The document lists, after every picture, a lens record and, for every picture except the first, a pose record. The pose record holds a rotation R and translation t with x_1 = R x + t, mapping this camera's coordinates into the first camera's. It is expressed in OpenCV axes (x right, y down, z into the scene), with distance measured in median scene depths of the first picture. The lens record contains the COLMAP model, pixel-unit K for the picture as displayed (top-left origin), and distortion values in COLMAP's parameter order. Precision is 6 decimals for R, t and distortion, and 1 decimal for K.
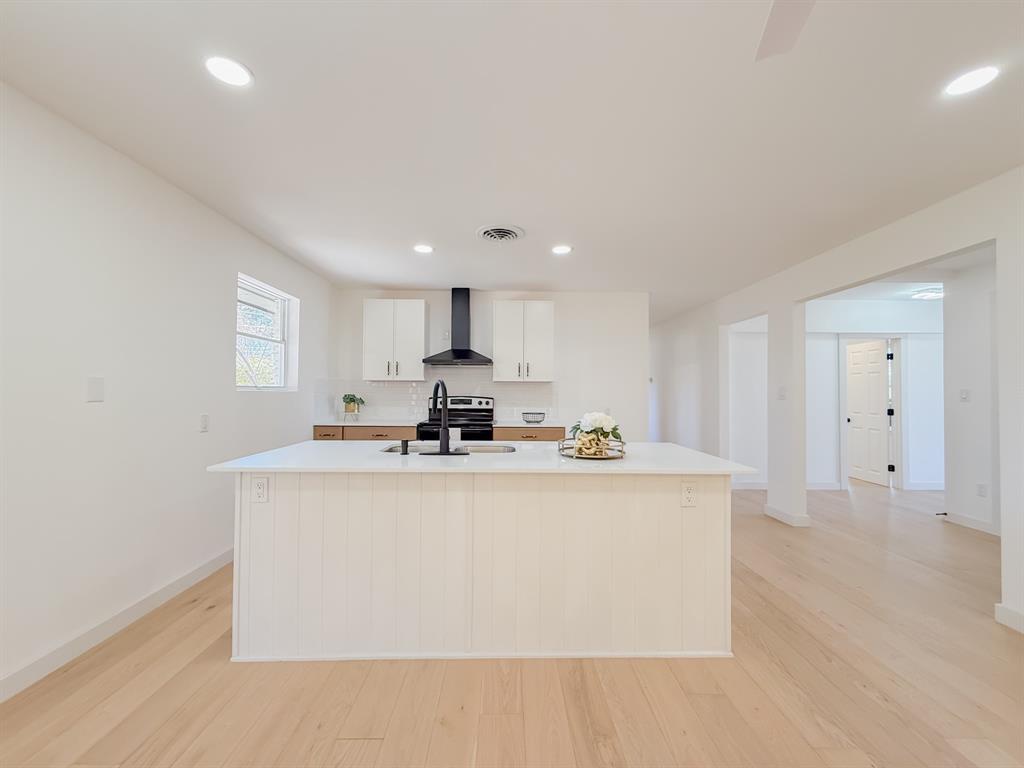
lens RADIAL K [[419.8, 0, 508.2], [0, 419.8, 380.0], [0, 0, 1]] dist [-0.003358, 0.001068]
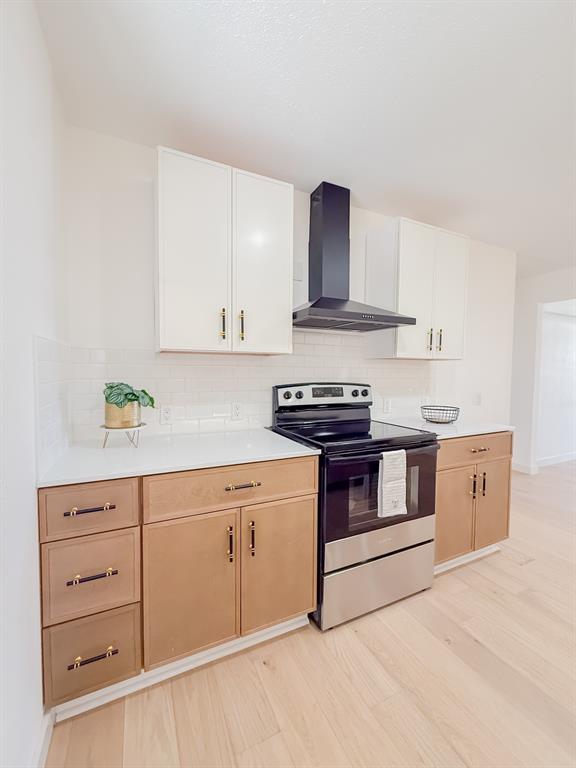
lens RADIAL K [[314.8, 0, 287.3], [0, 314.8, 383.6], [0, 0, 1]] dist [-0.003358, 0.001068]
pose [[0.908841, -0.015670, 0.416849, -0.360137], [-0.015018, 0.997417, 0.070239, 0.010754], [-0.416873, -0.070096, 0.906258, 0.658163]]
